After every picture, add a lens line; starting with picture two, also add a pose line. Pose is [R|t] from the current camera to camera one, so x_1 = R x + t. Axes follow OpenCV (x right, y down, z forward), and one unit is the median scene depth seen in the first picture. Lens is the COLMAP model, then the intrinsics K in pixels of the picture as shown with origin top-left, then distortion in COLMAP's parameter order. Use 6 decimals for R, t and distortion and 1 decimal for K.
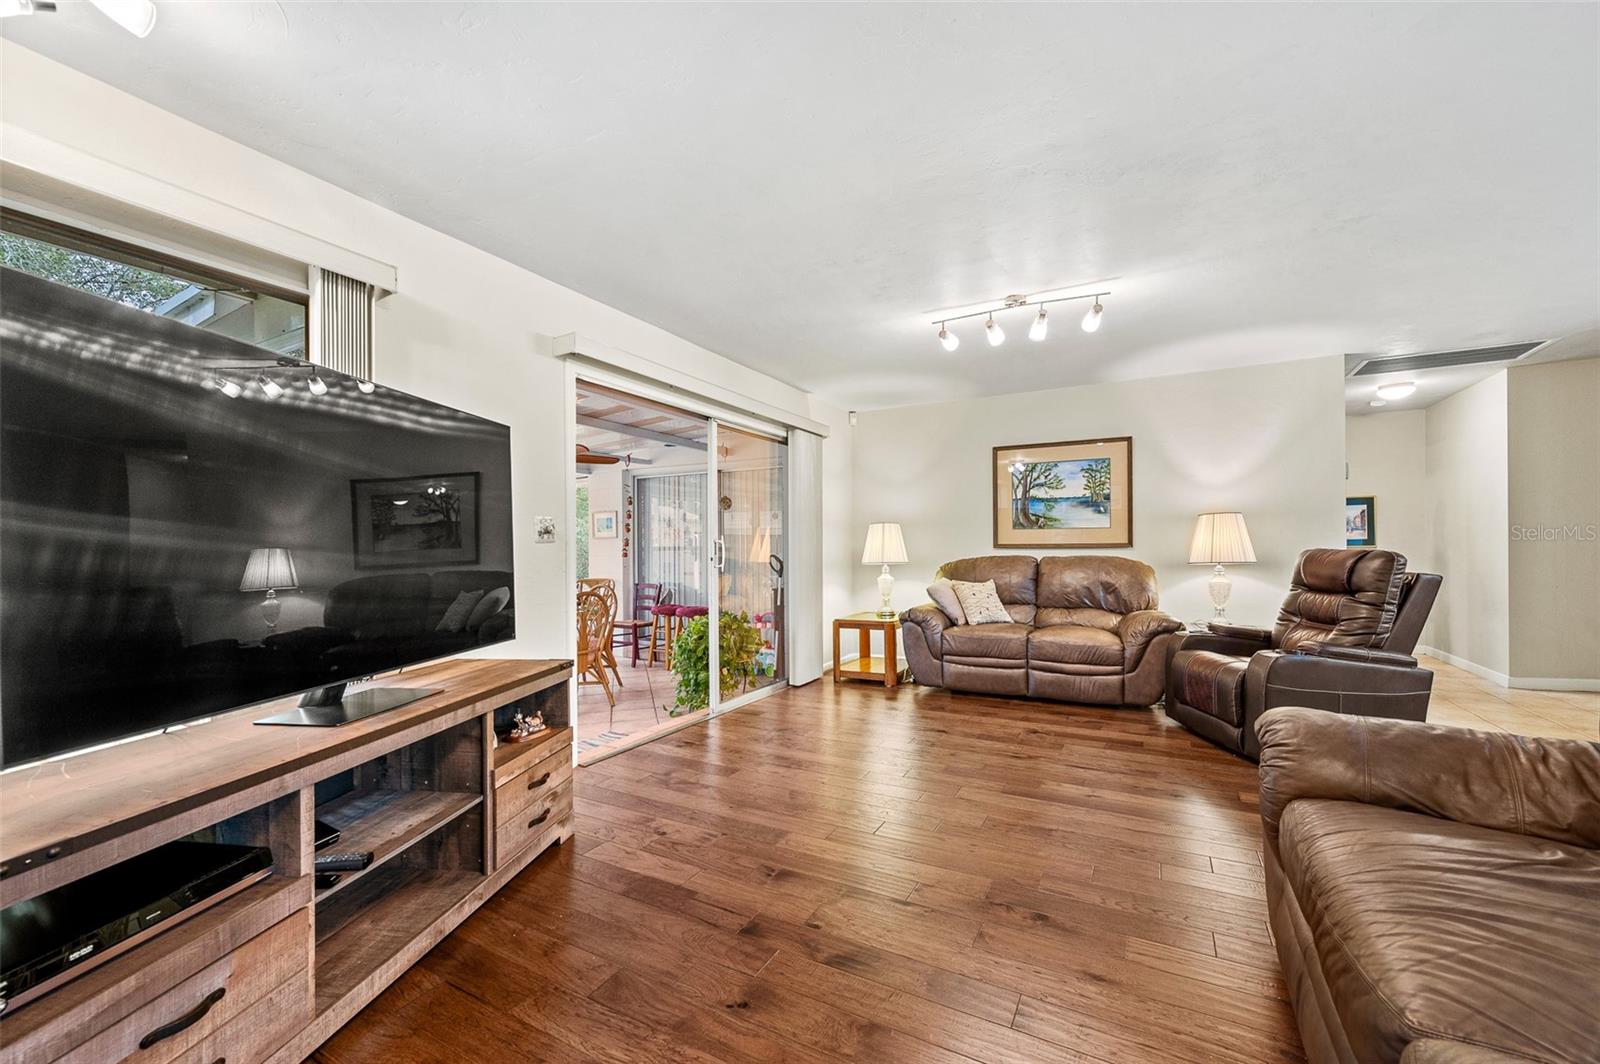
lens RADIAL K [[631.7, 0, 798.7], [0, 631.7, 539.8], [0, 0, 1]] dist [-0.002231, -0.000024]
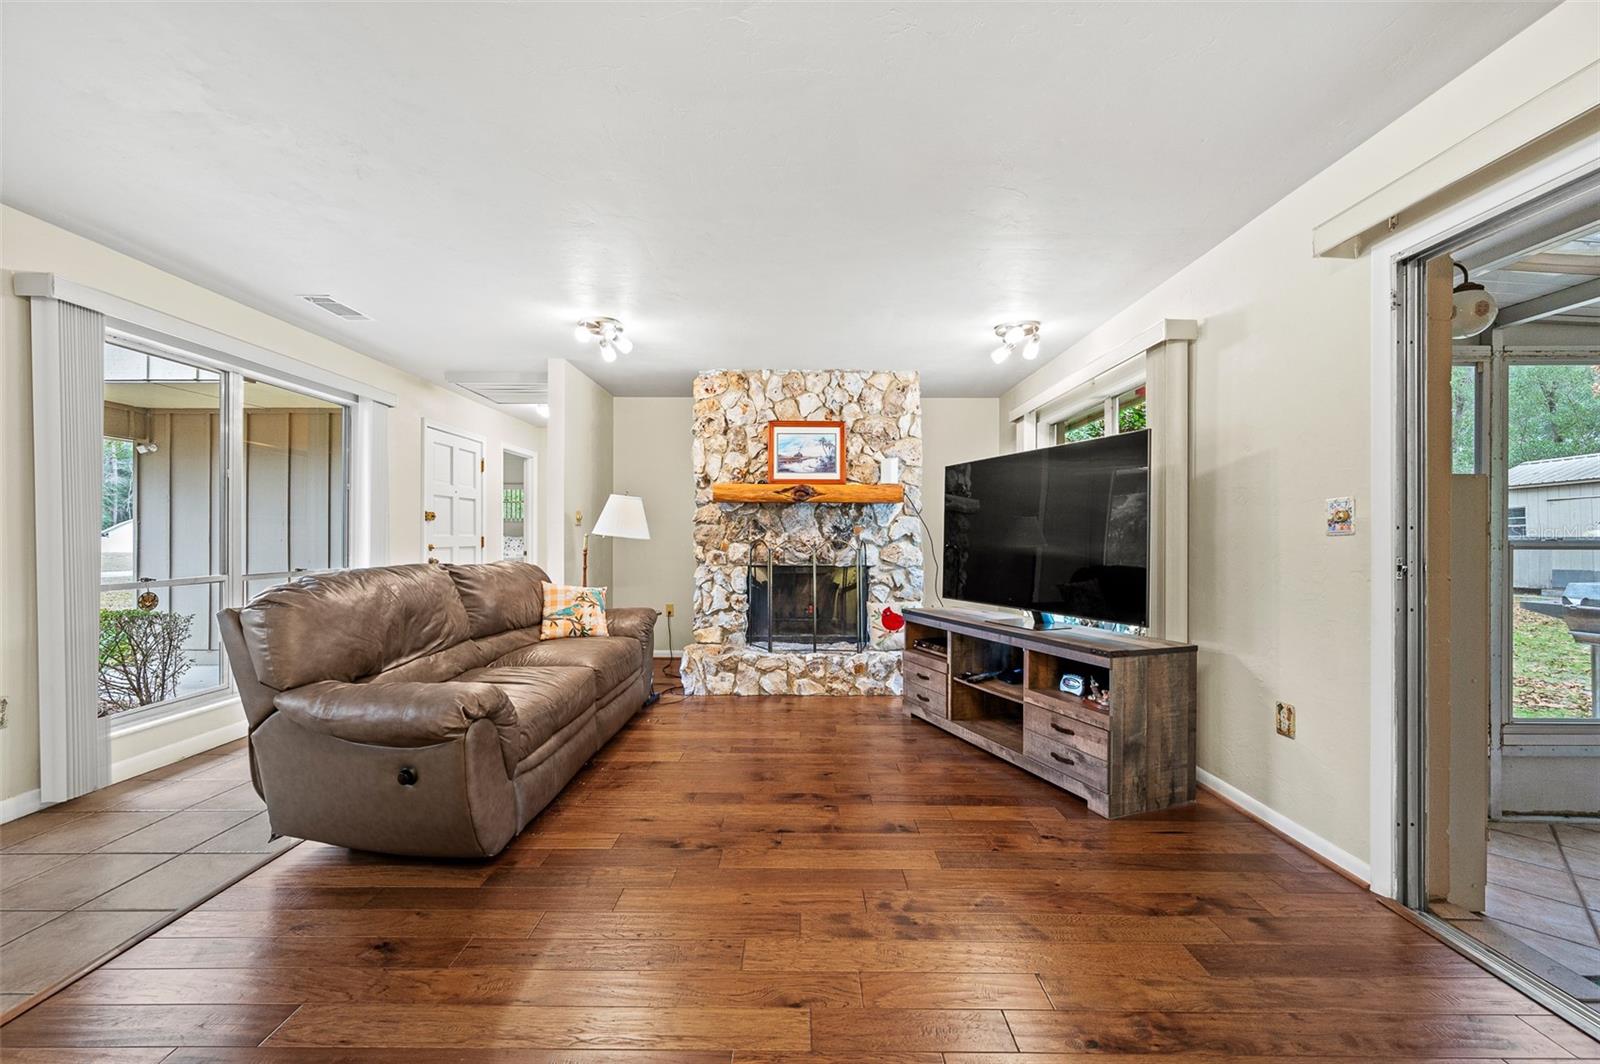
lens RADIAL K [[631.7, 0, 798.7], [0, 631.7, 539.8], [0, 0, 1]] dist [-0.002231, -0.000024]
pose [[-0.873091, 0.002274, -0.487552, 0.663106], [0.006276, 0.999959, -0.006575, 0.014478], [0.487517, -0.008800, -0.873069, 1.881659]]
